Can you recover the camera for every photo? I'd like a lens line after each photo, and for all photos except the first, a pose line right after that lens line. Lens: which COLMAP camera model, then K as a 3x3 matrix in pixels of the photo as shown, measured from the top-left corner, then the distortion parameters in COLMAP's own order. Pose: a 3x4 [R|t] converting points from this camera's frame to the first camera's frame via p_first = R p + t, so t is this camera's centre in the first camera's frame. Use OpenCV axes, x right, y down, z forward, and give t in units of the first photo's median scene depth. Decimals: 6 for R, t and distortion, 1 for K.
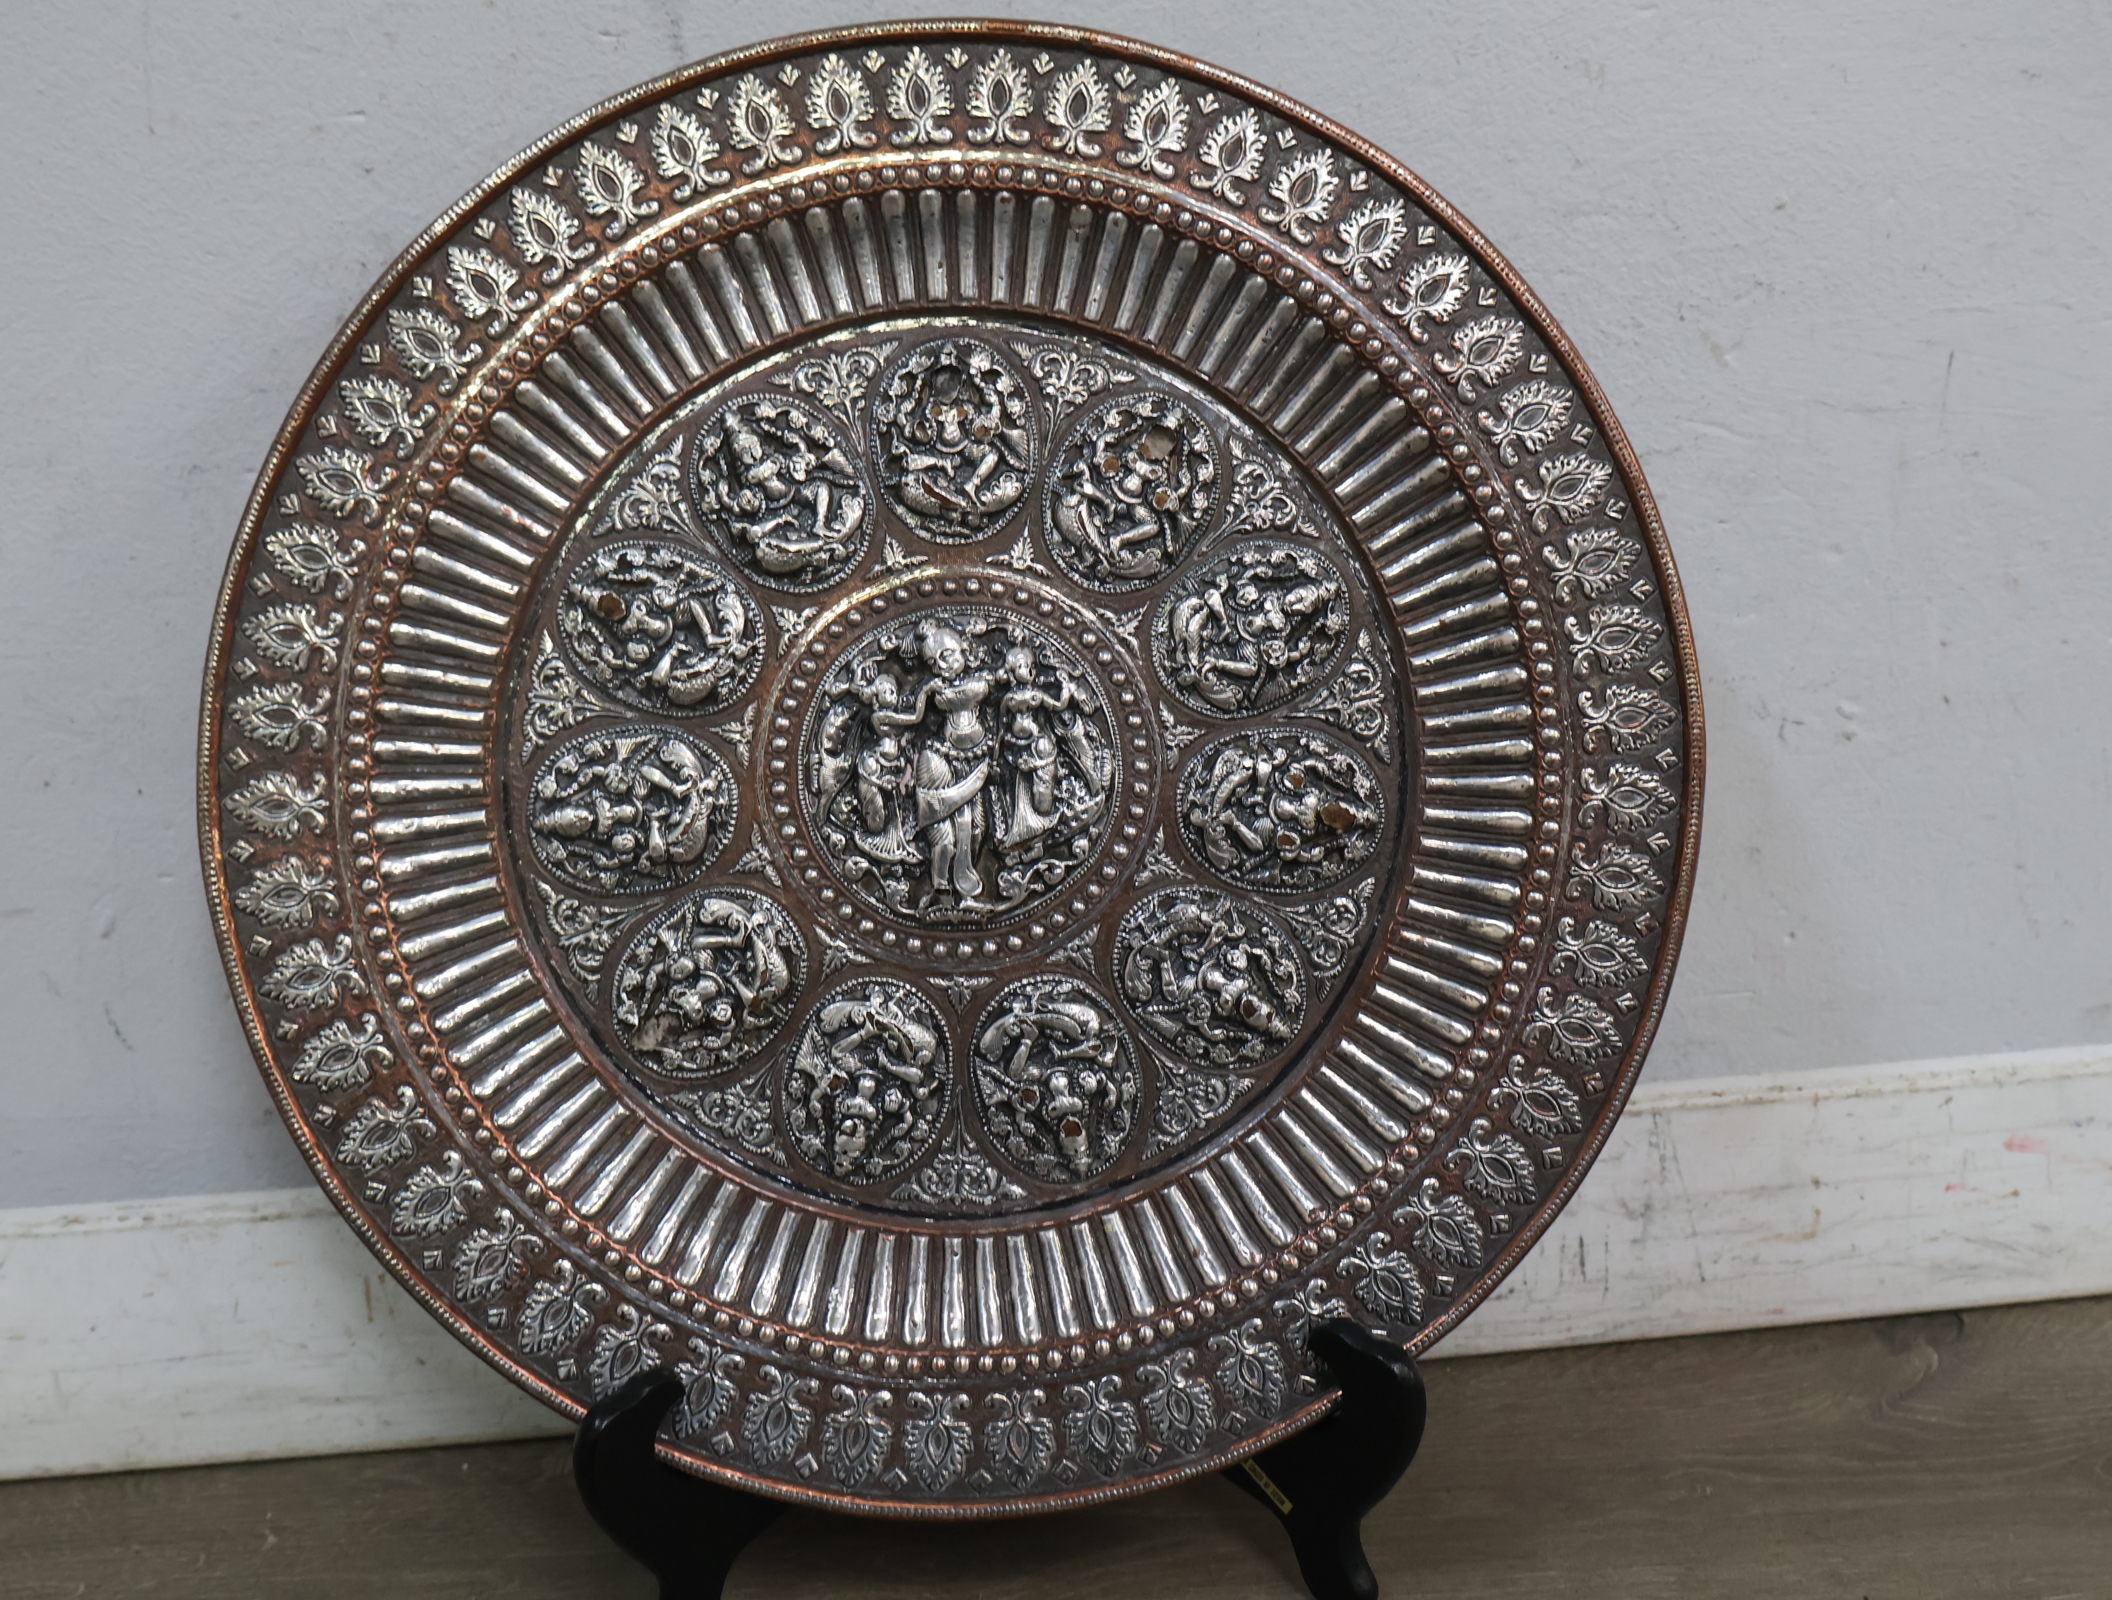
lens RADIAL K [[2487.6, 0, 1048.9], [0, 2487.6, 819.2], [0, 0, 1]] dist [0.005395, 0.000000]
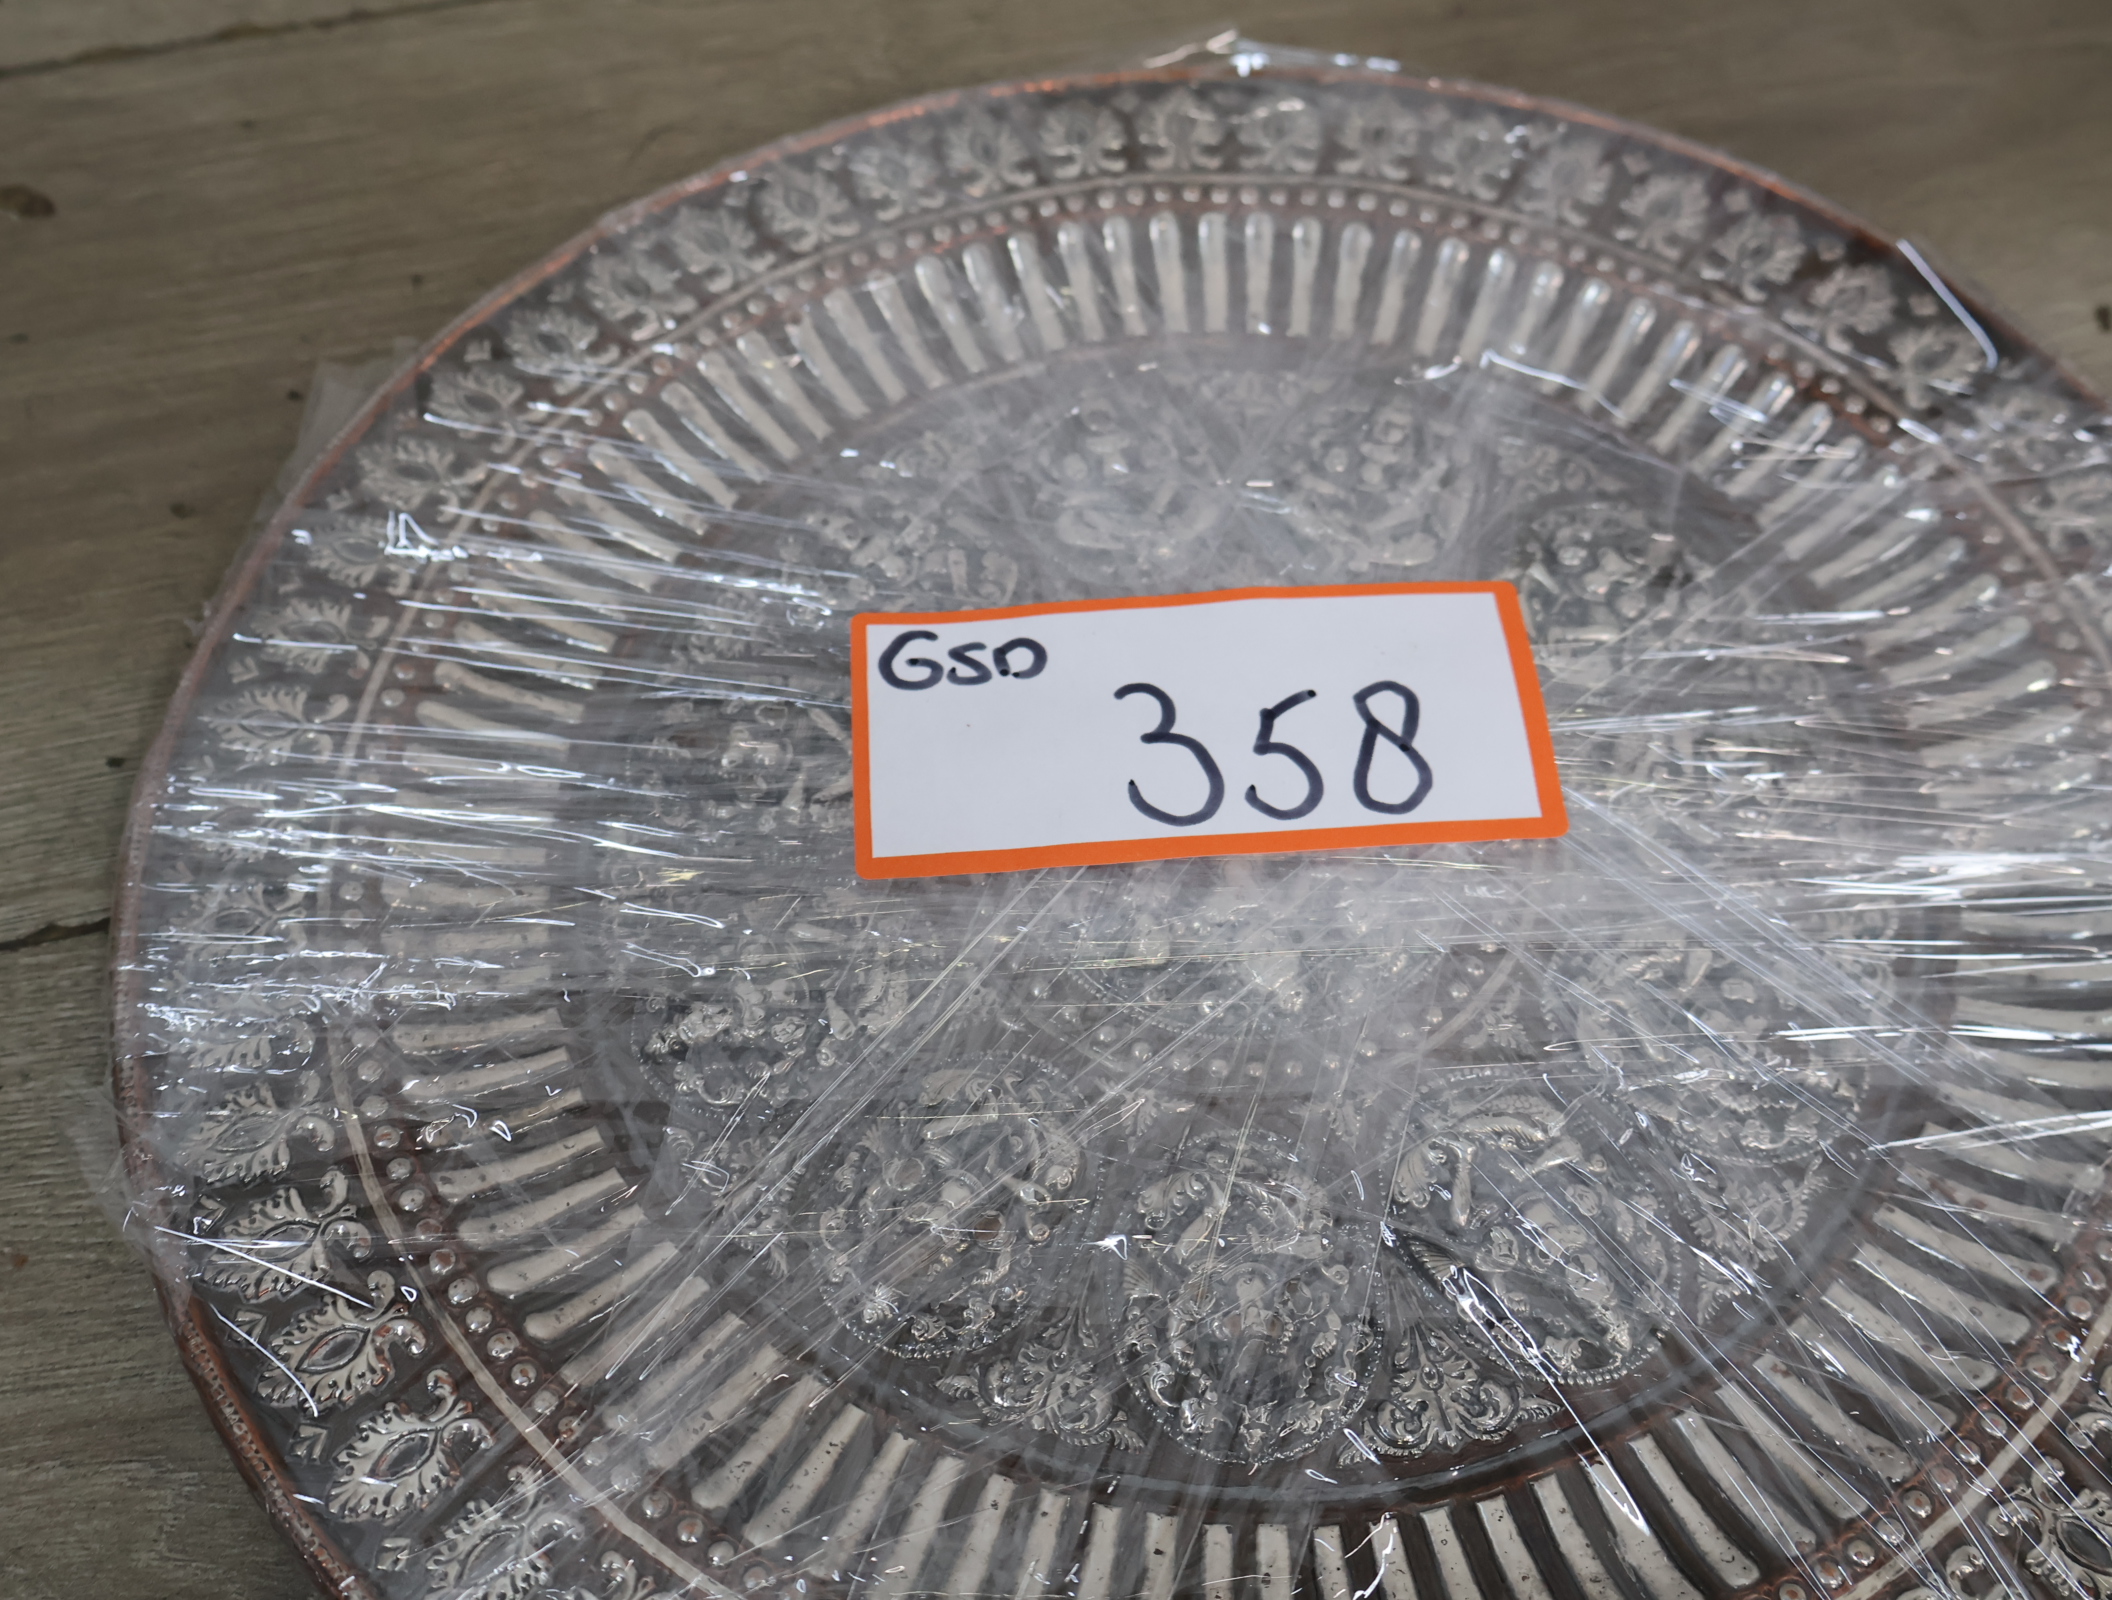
lens RADIAL K [[2487.6, 0, 1054.9], [0, 2487.6, 780.4], [0, 0, 1]] dist [0.005395, 0.000000]
pose [[-0.998424, -0.054756, 0.012325, 0.007367], [0.052245, -0.826479, 0.560538, -0.391540], [-0.020507, 0.560299, 0.828037, 0.434886]]
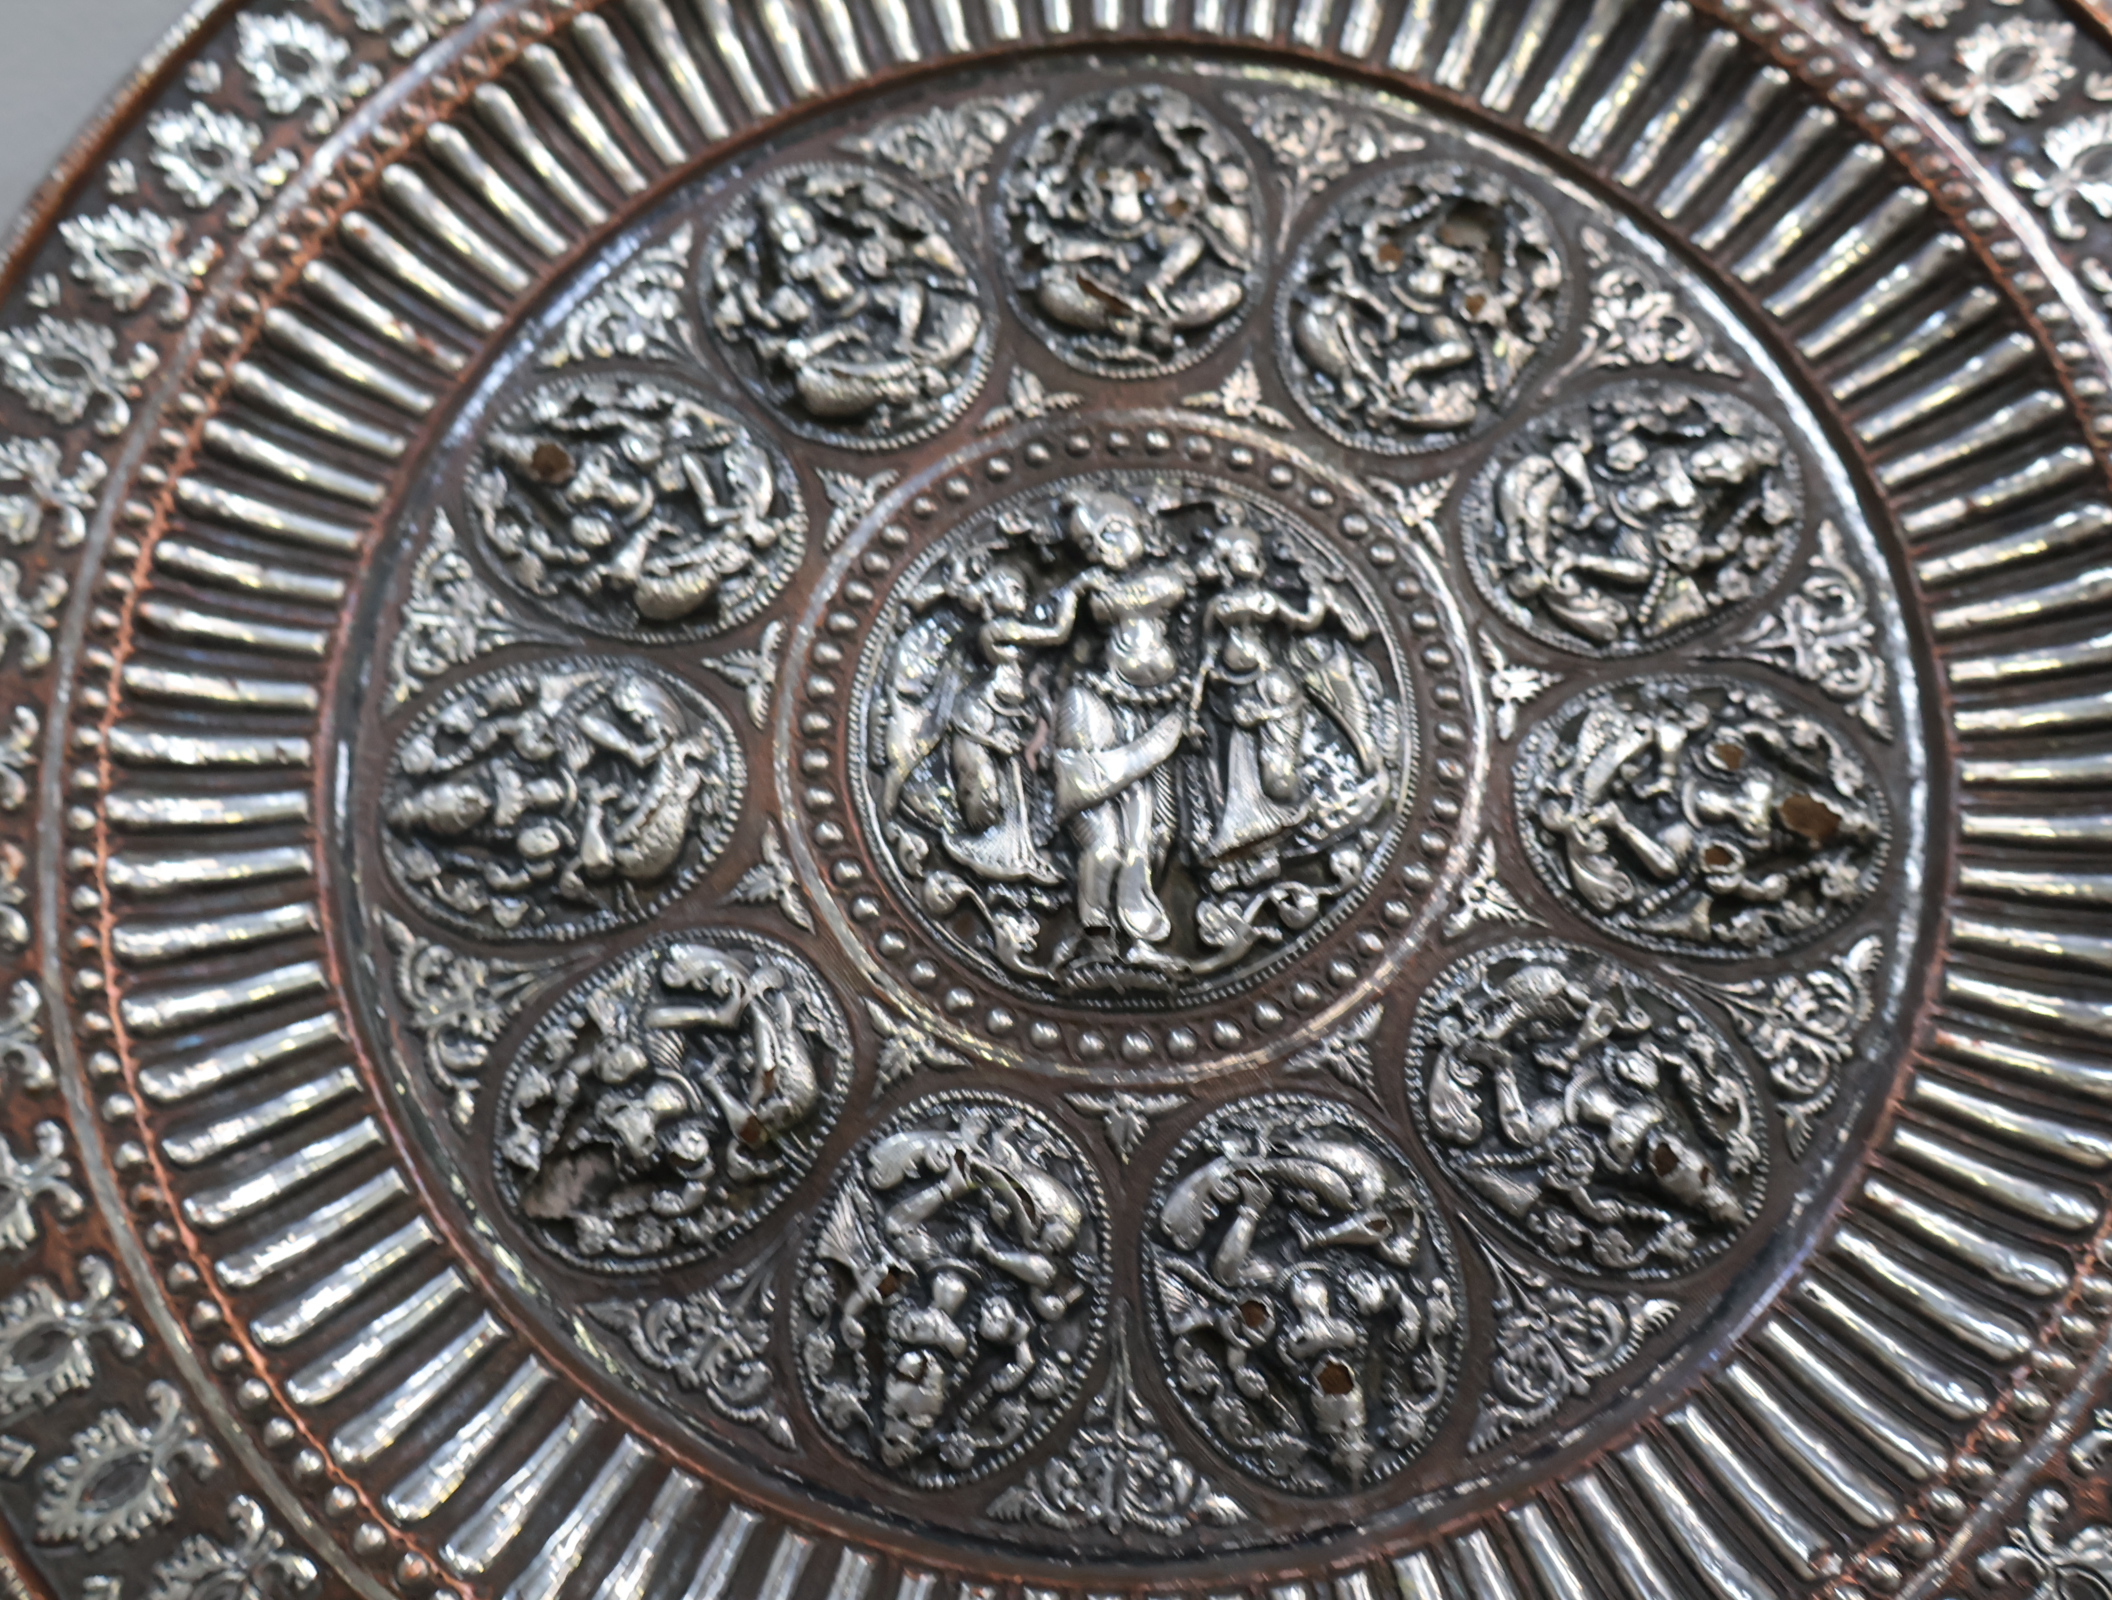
lens RADIAL K [[2487.6, 0, 1045.7], [0, 2487.6, 793.3], [0, 0, 1]] dist [0.005395, 0.000000]
pose [[0.998143, 0.006791, -0.060529, -0.020803], [-0.024670, 0.953676, -0.299821, 0.165071], [0.055689, 0.300758, 0.952073, 0.459339]]
